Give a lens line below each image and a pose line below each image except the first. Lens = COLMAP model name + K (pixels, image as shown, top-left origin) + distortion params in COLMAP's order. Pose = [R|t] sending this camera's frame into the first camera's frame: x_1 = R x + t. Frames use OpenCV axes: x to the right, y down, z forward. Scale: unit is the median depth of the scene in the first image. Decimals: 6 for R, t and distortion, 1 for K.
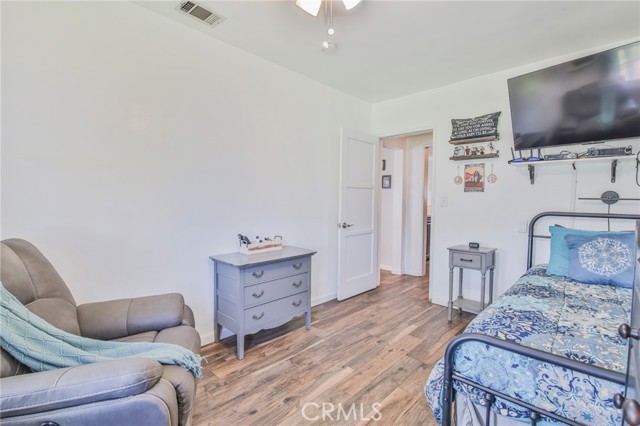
lens RADIAL K [[291.9, 0, 319.0], [0, 291.9, 212.2], [0, 0, 1]] dist [-0.005735, -0.008900]
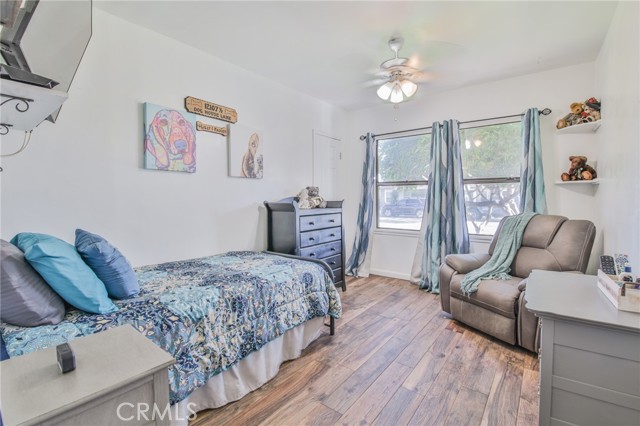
lens RADIAL K [[291.9, 0, 318.6], [0, 291.9, 207.5], [0, 0, 1]] dist [-0.005735, -0.008900]
pose [[-0.994308, -0.009948, -0.106081, 0.466275], [-0.018060, 0.996960, 0.075790, -0.060414], [0.105005, 0.077275, -0.991465, 1.777727]]
